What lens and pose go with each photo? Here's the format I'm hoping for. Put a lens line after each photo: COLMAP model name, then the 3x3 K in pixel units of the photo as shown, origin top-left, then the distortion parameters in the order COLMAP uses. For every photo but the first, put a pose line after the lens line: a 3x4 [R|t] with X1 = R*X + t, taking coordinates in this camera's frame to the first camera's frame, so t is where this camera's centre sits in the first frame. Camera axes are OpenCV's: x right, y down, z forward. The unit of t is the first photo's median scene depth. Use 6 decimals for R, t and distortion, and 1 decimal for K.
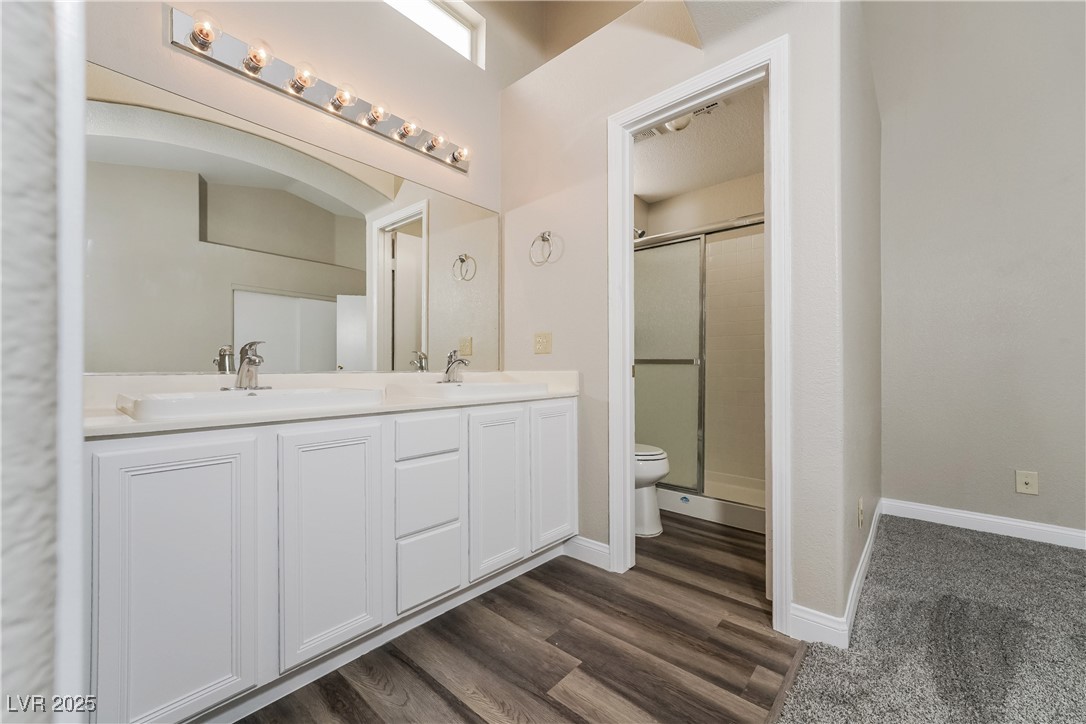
lens RADIAL K [[426.9, 0, 537.3], [0, 426.9, 366.9], [0, 0, 1]] dist [-0.016398, -0.000047]
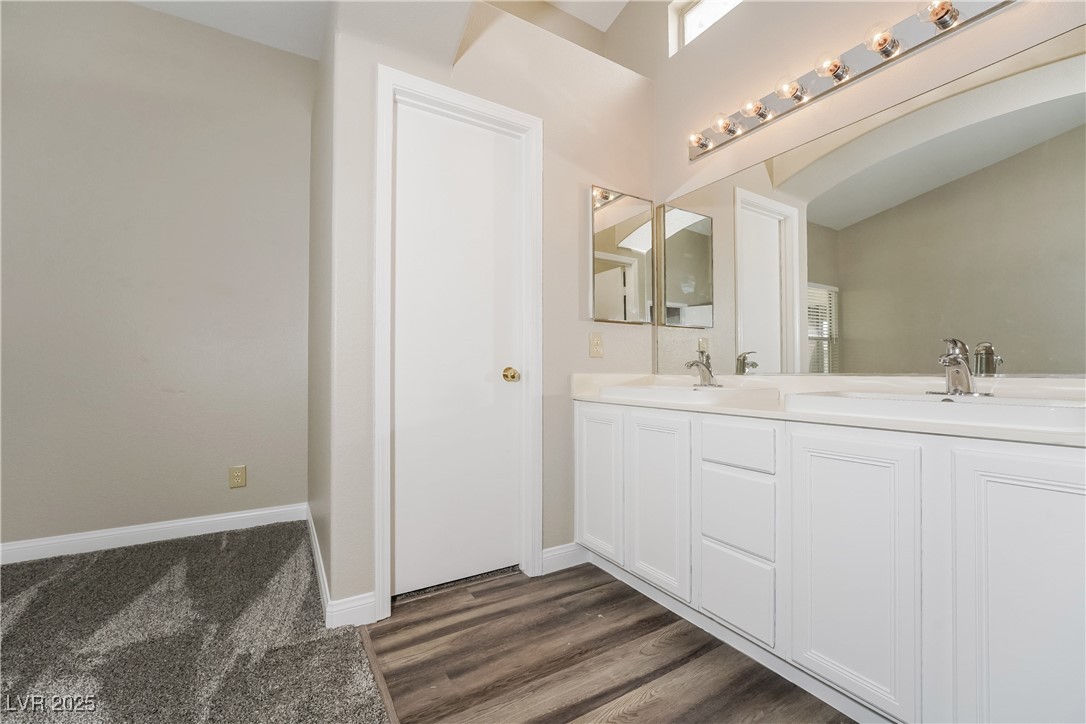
lens RADIAL K [[426.9, 0, 537.3], [0, 426.9, 366.9], [0, 0, 1]] dist [-0.016398, -0.000047]
pose [[-0.306923, -0.015936, -0.951601, 0.938004], [0.006767, 0.999798, -0.018926, 0.009685], [0.951710, -0.012248, -0.306753, 1.105515]]
